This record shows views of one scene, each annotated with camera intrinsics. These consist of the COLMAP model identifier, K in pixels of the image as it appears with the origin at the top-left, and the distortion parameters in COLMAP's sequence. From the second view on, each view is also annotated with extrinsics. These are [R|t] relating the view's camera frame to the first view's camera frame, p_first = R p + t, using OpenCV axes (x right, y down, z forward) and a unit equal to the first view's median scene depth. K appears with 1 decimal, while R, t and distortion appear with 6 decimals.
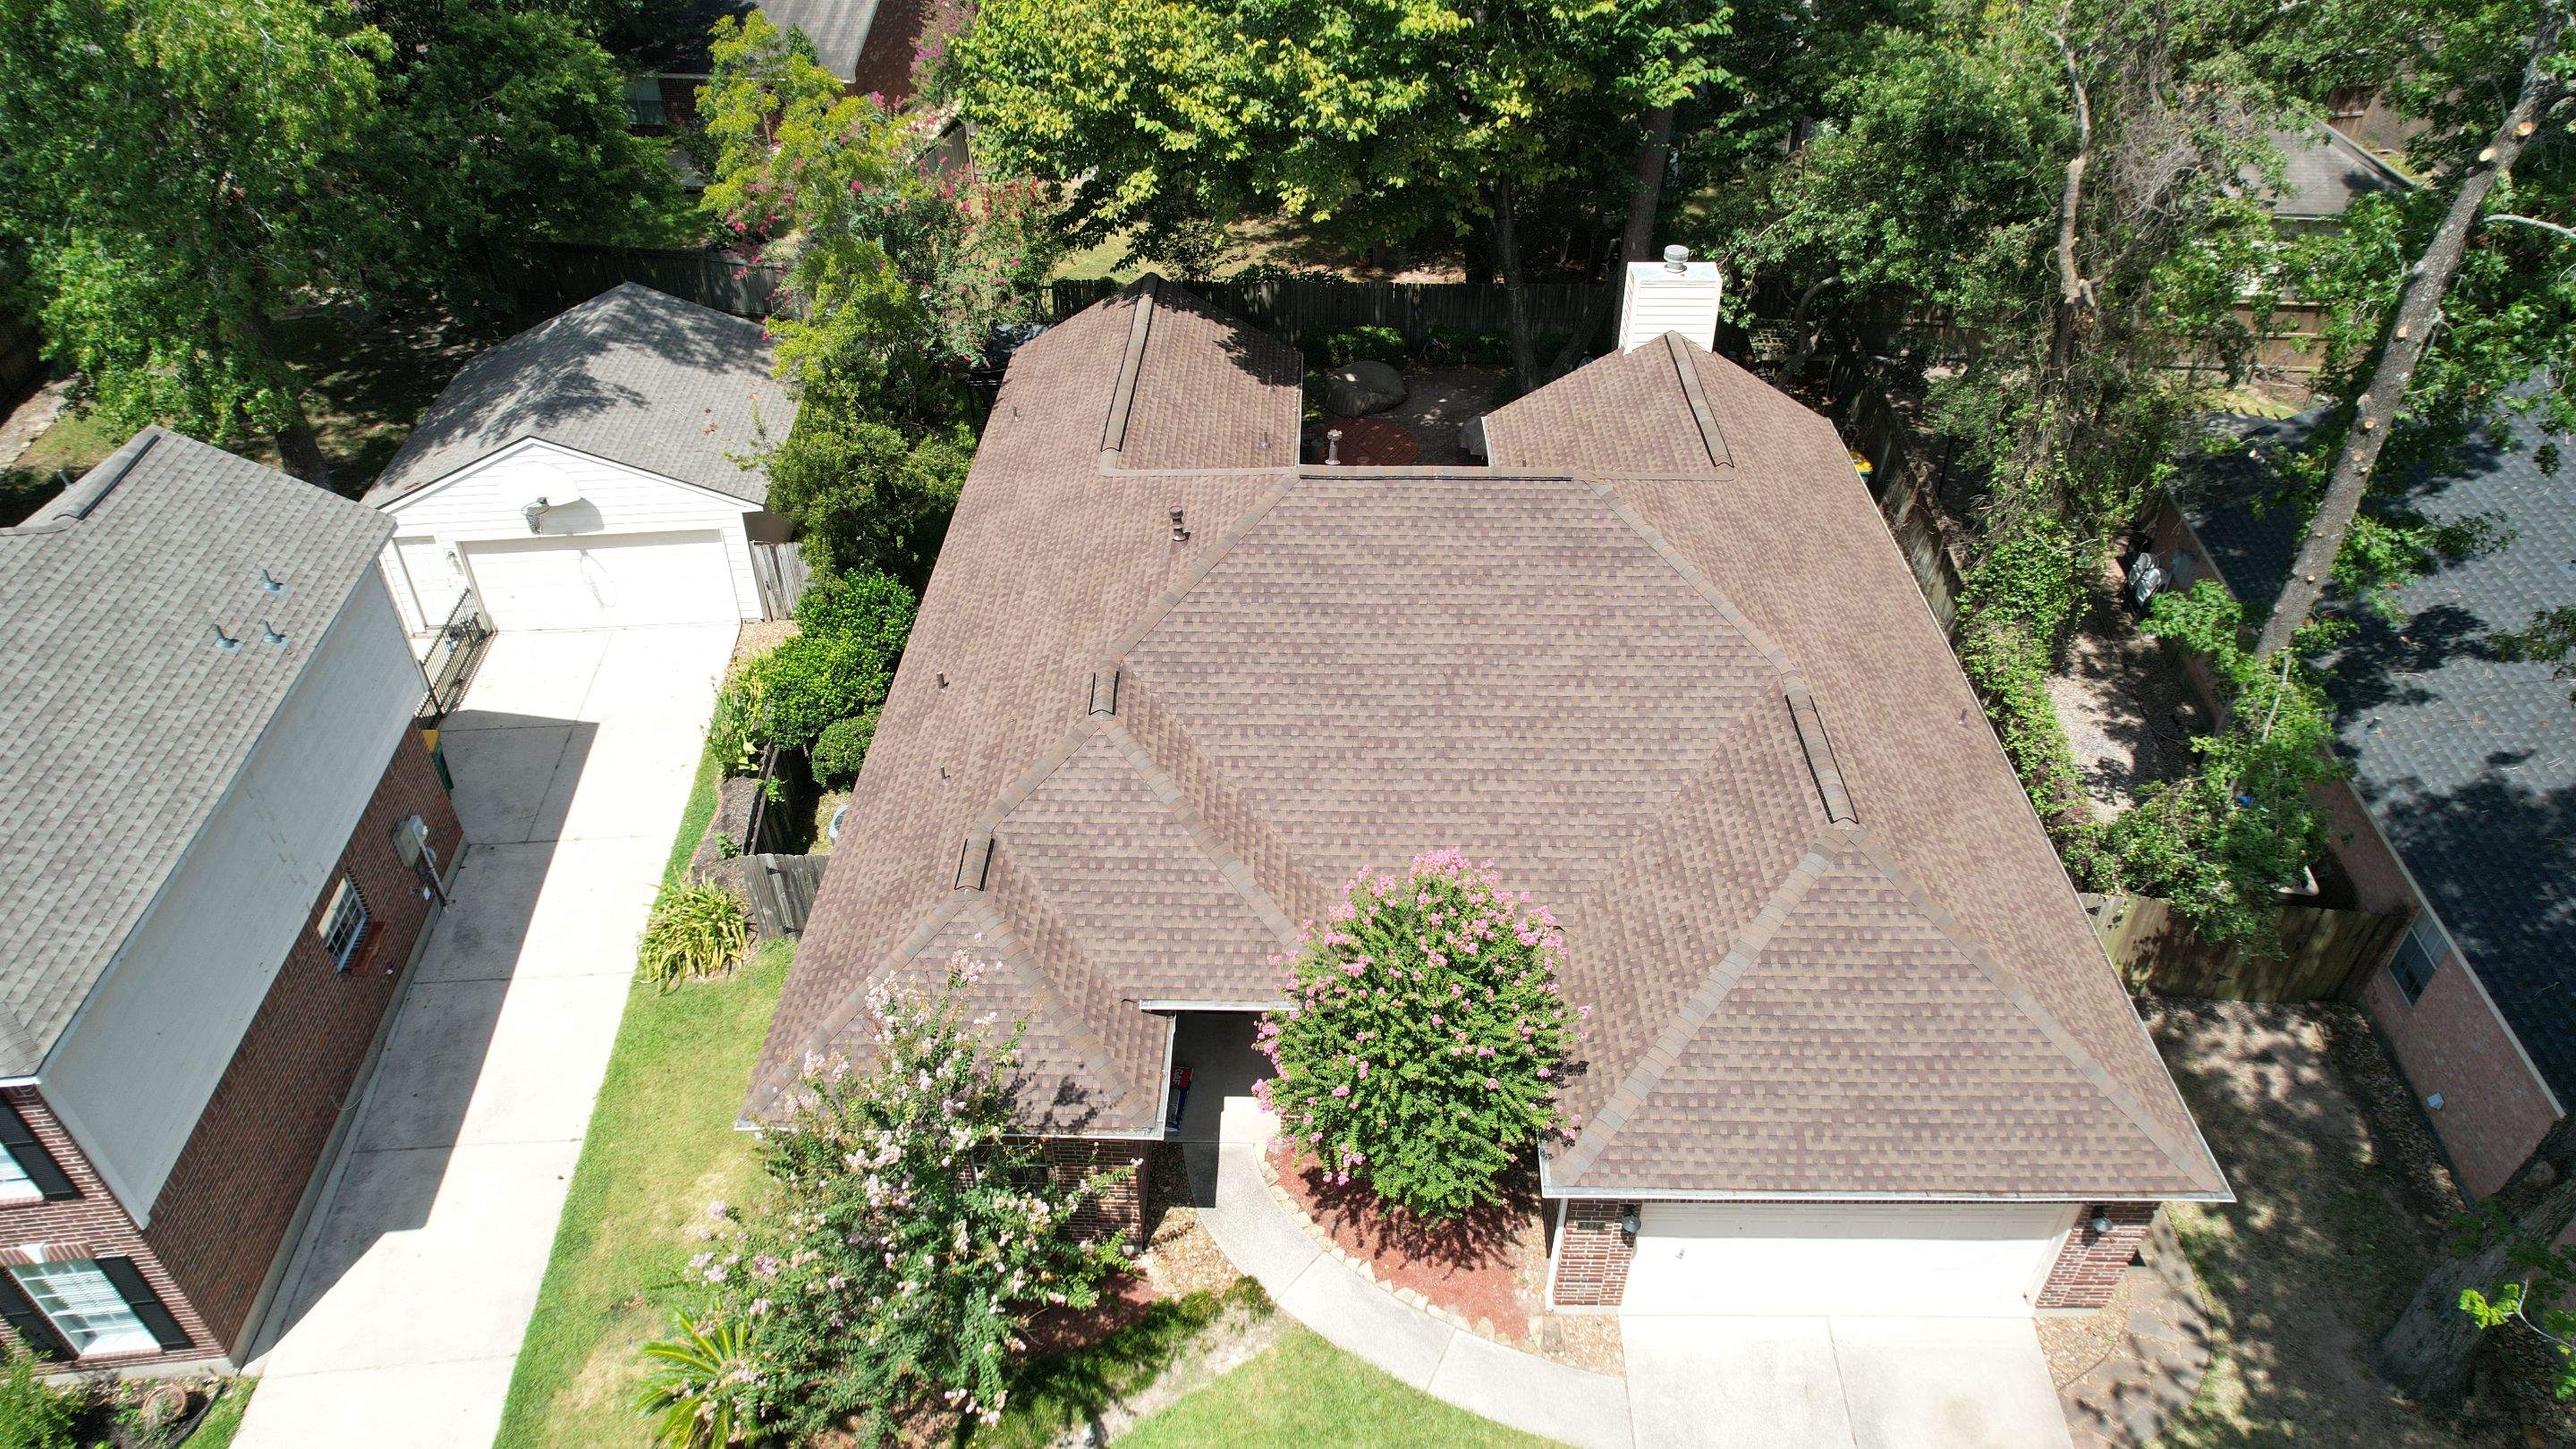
lens RADIAL K [[1600.6, 0, 1288.0], [0, 1600.6, 724.5], [0, 0, 1]] dist [-0.068955, 0.055636]
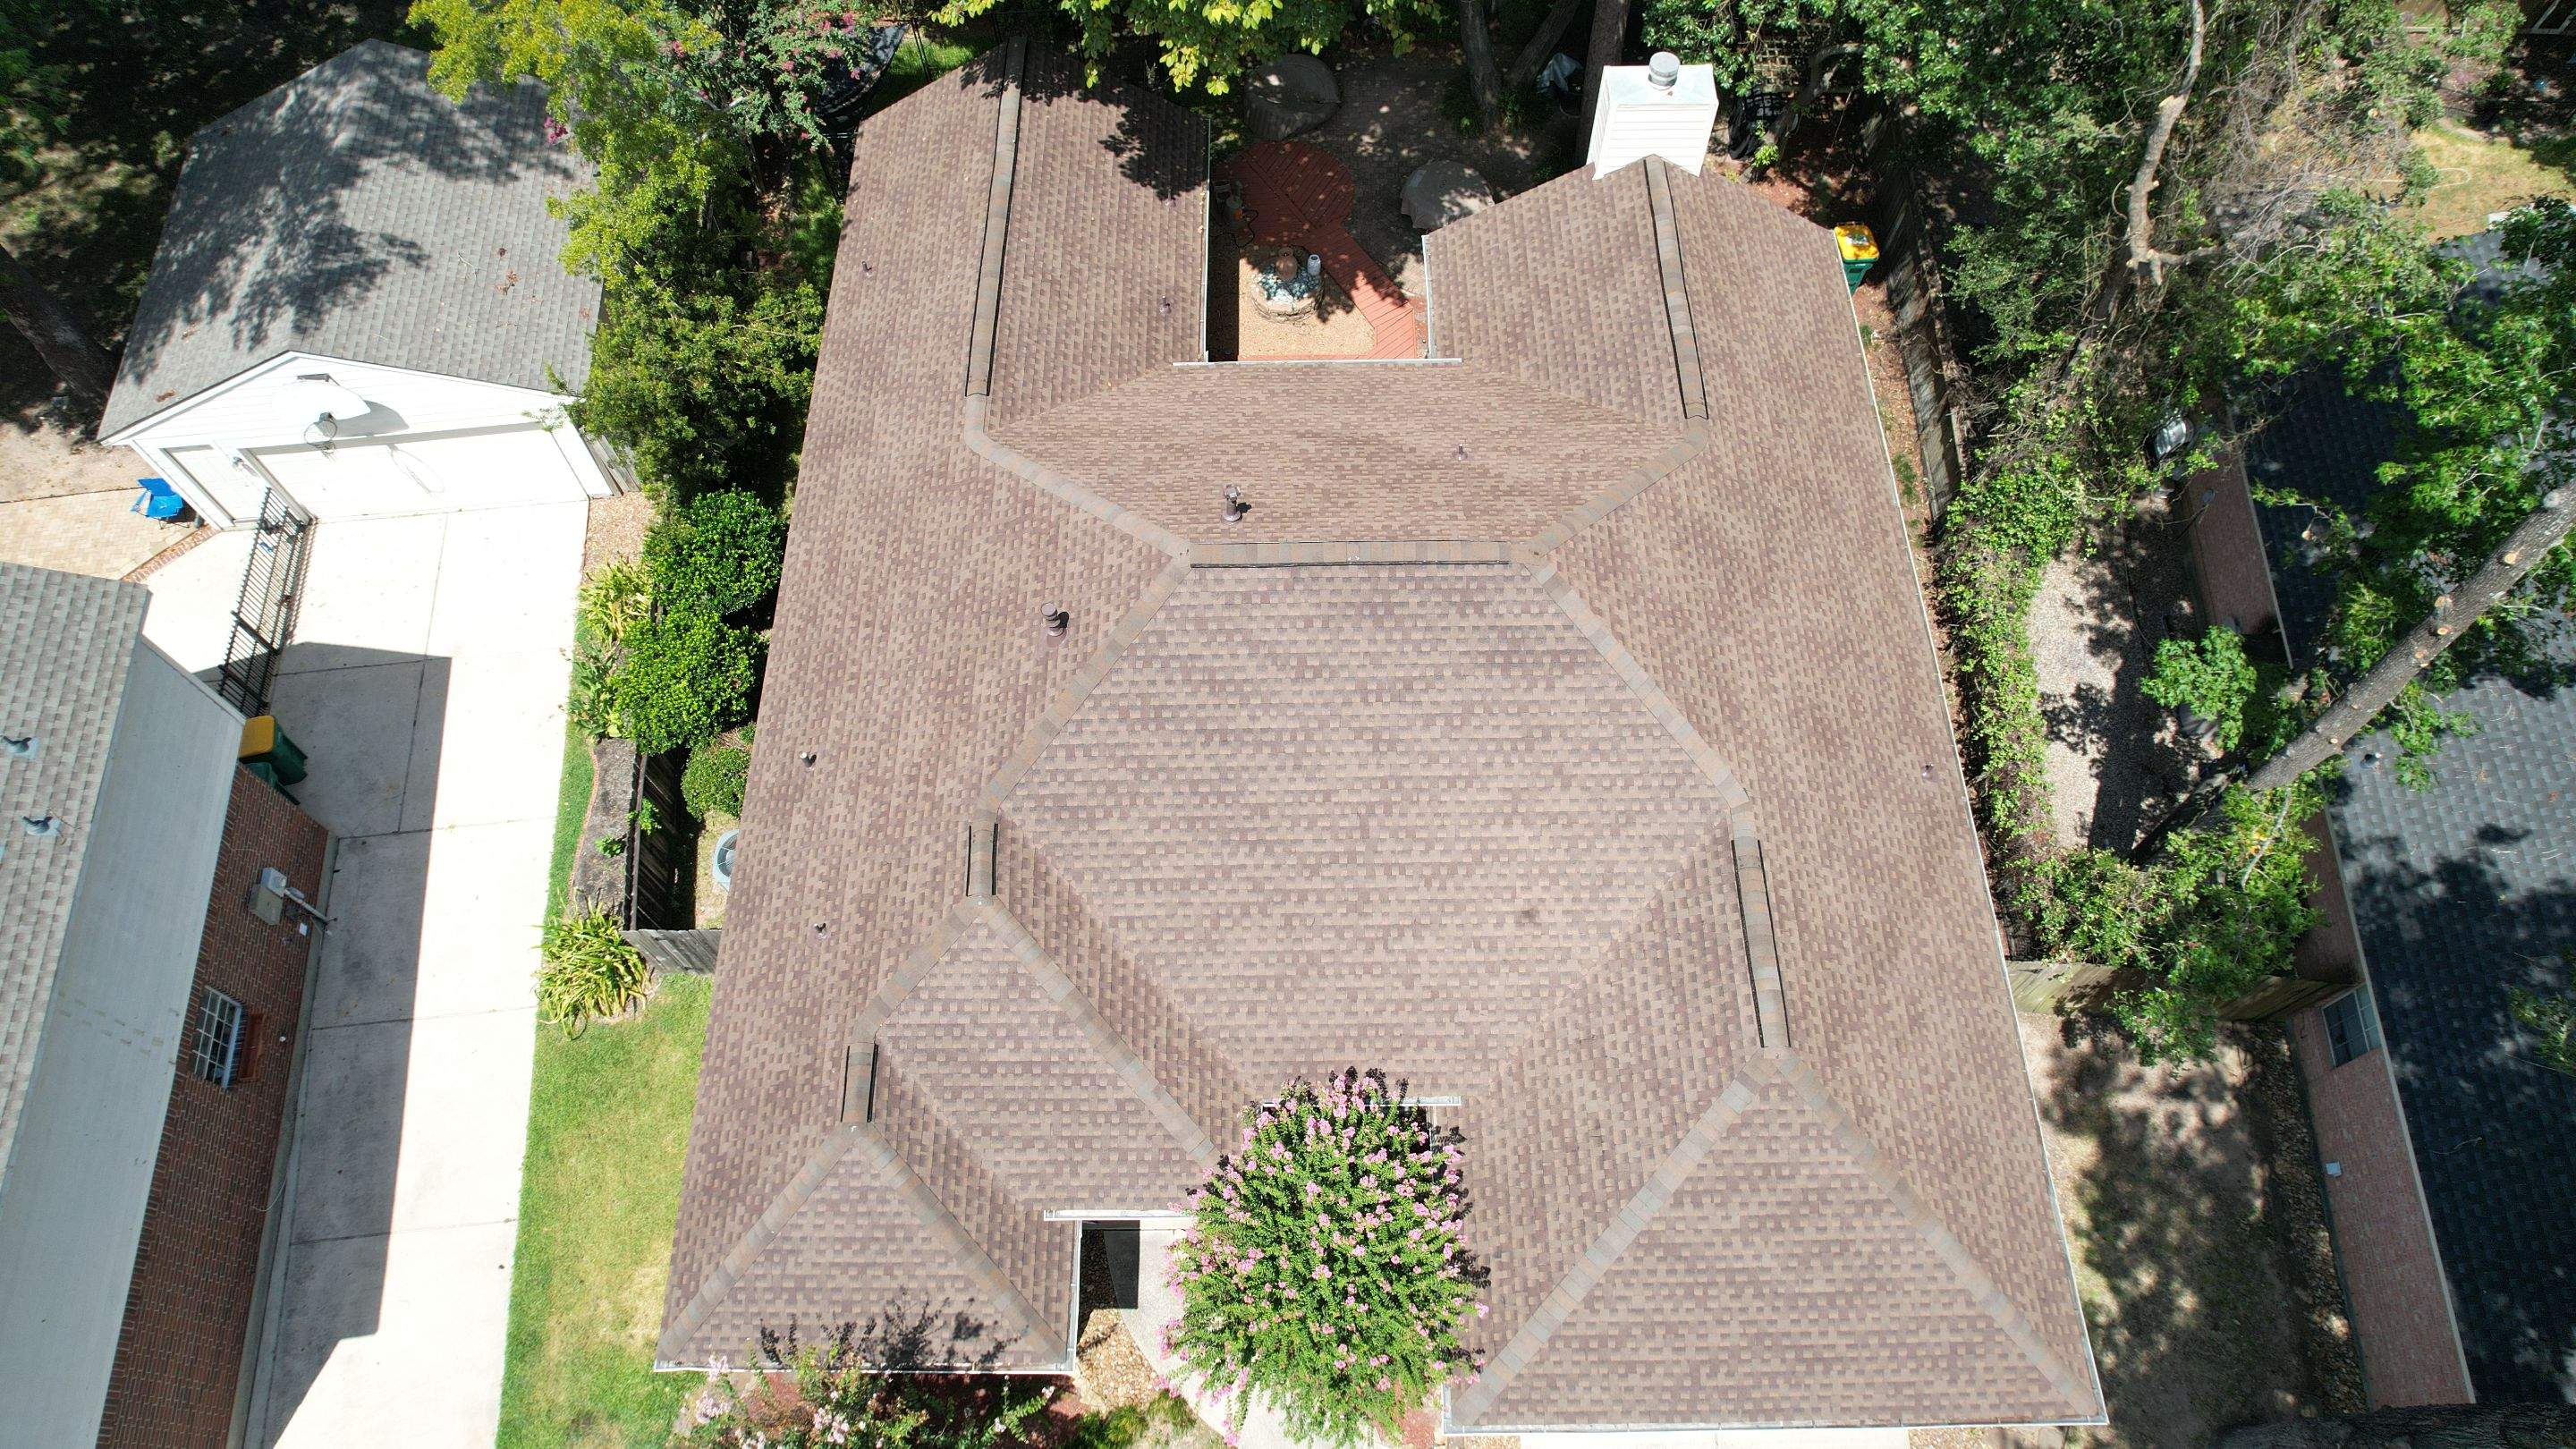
lens RADIAL K [[1600.6, 0, 1288.0], [0, 1600.6, 724.5], [0, 0, 1]] dist [-0.068955, 0.055636]
pose [[0.999494, -0.029295, 0.012424, 0.050115], [0.021948, 0.917376, 0.397416, -0.451450], [-0.023039, -0.396942, 0.917554, 0.198819]]
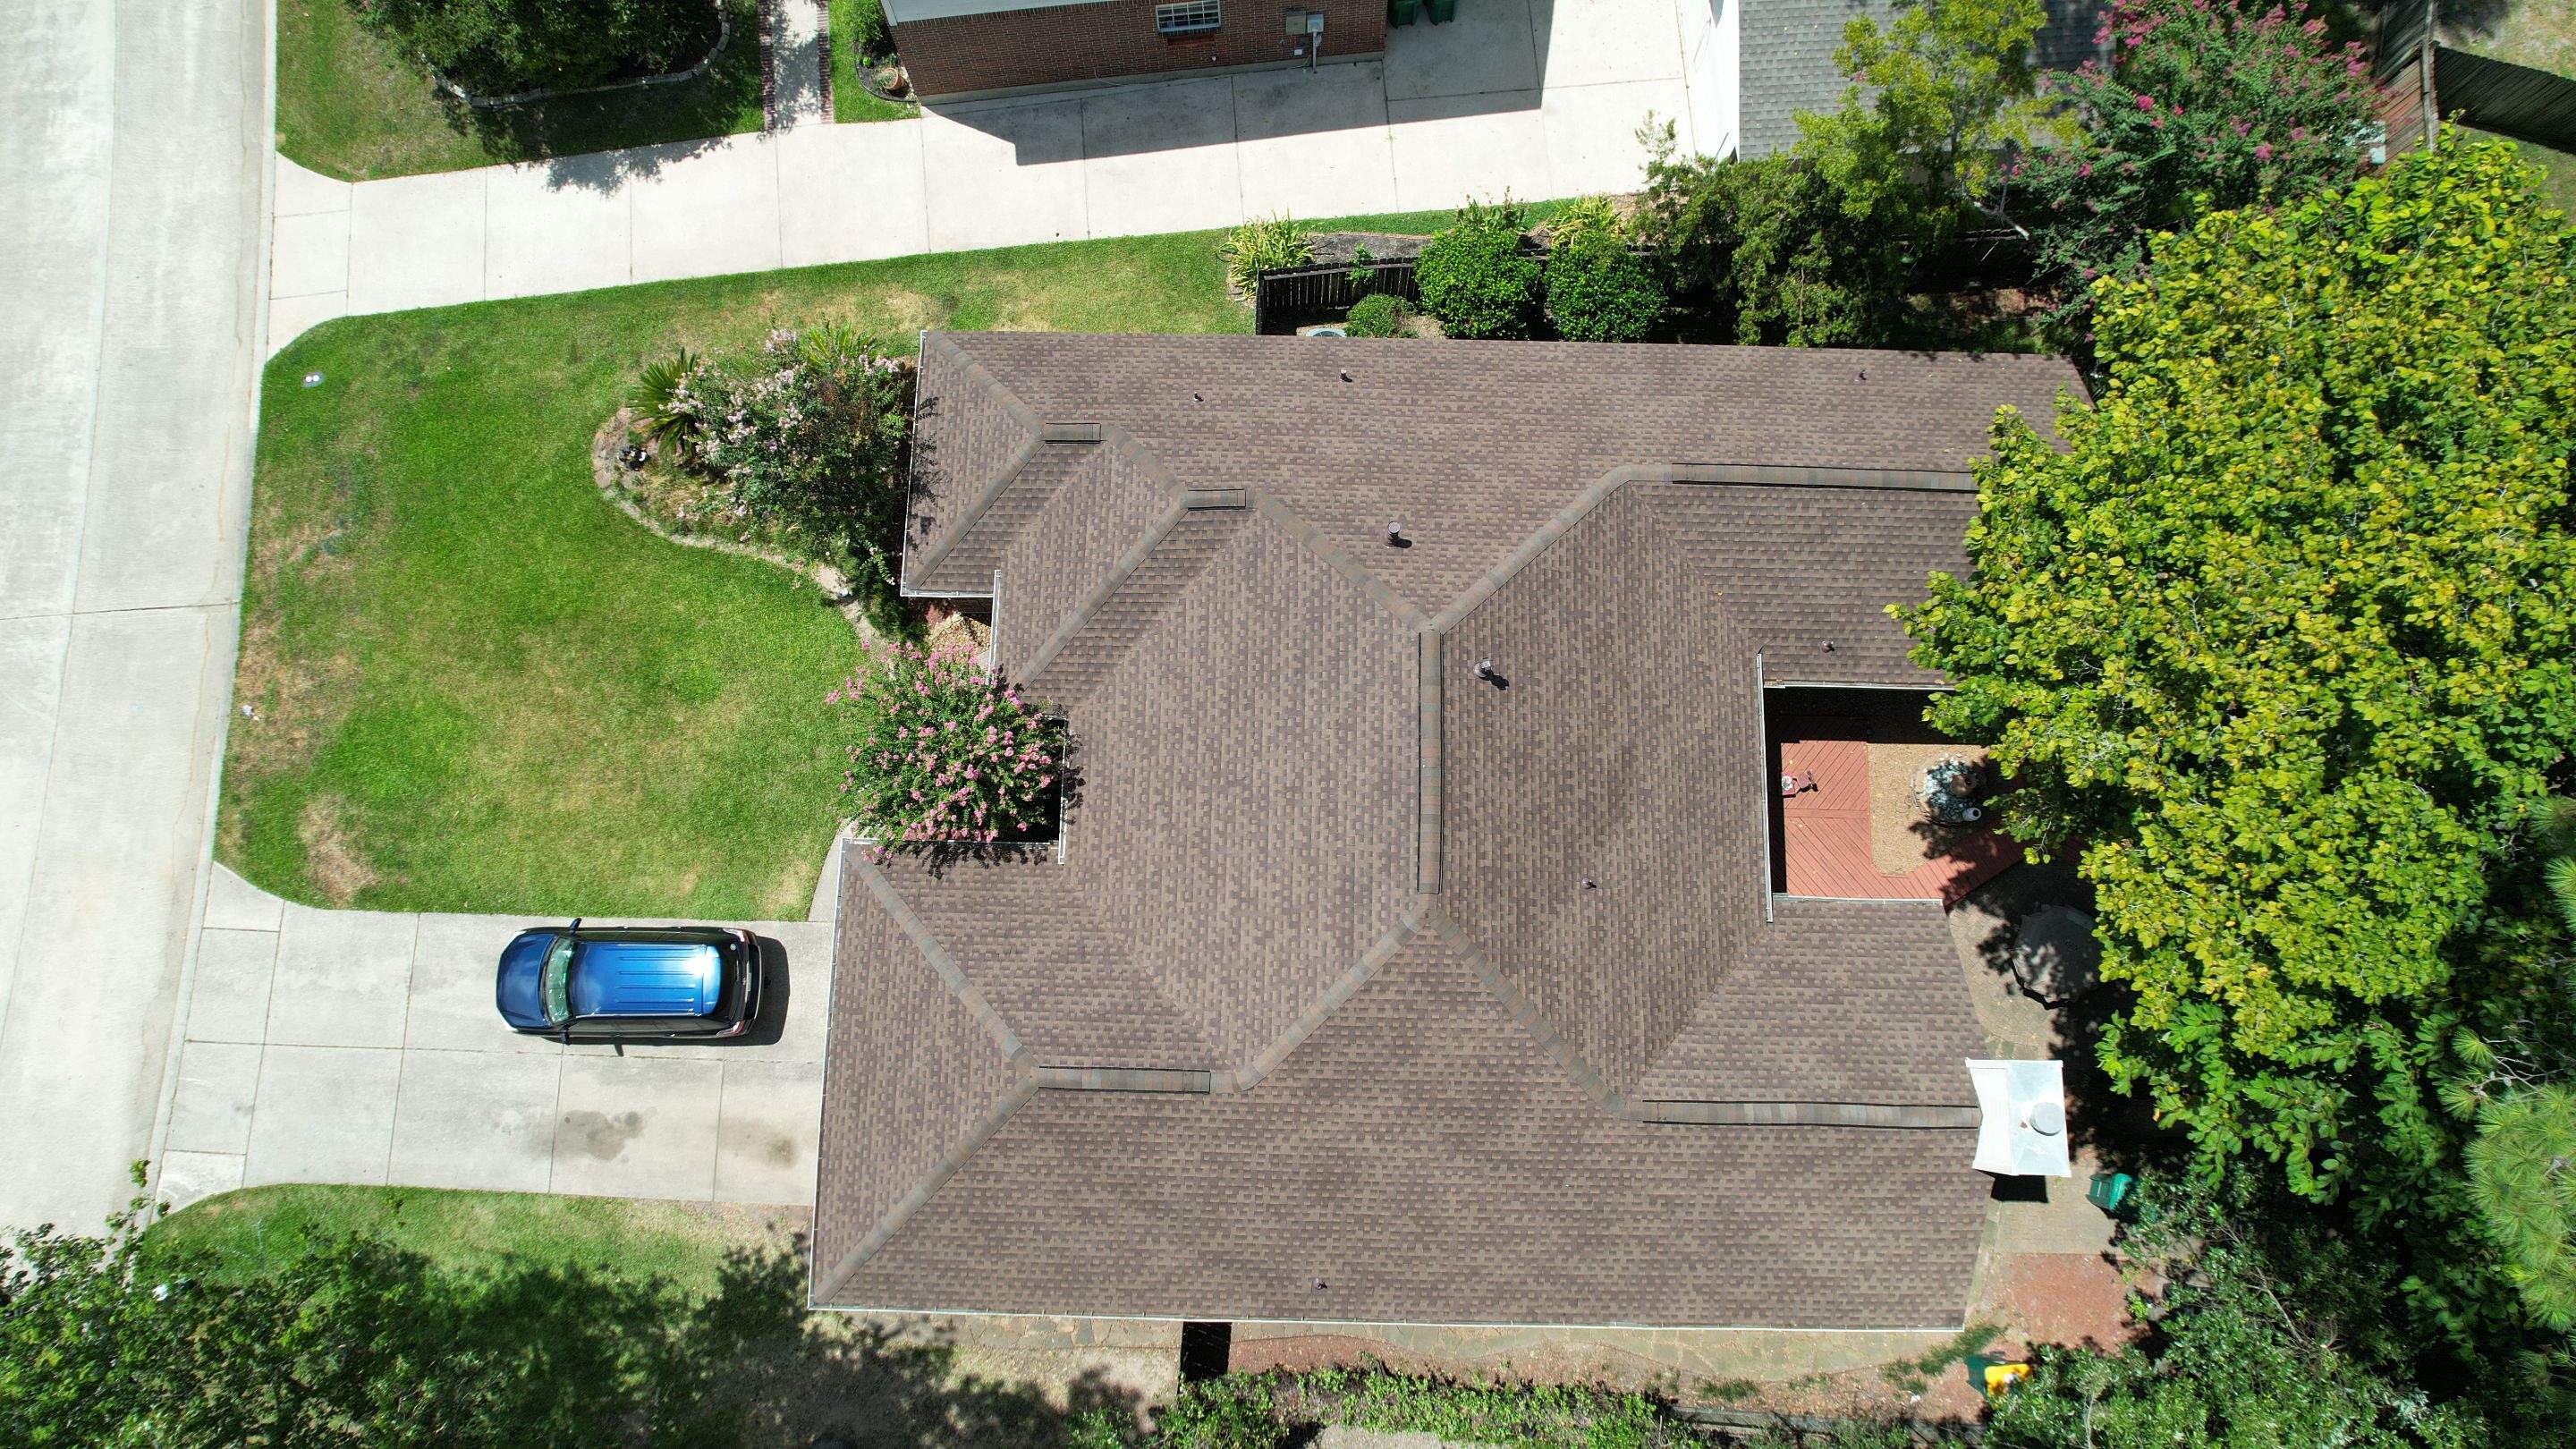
lens RADIAL K [[1600.6, 0, 1288.0], [0, 1600.6, 724.5], [0, 0, 1]] dist [-0.068955, 0.055636]
pose [[0.002057, 0.983165, -0.182710, 0.280360], [-0.618323, 0.144847, 0.772461, -0.982828], [0.785921, 0.111384, 0.608211, 0.324563]]
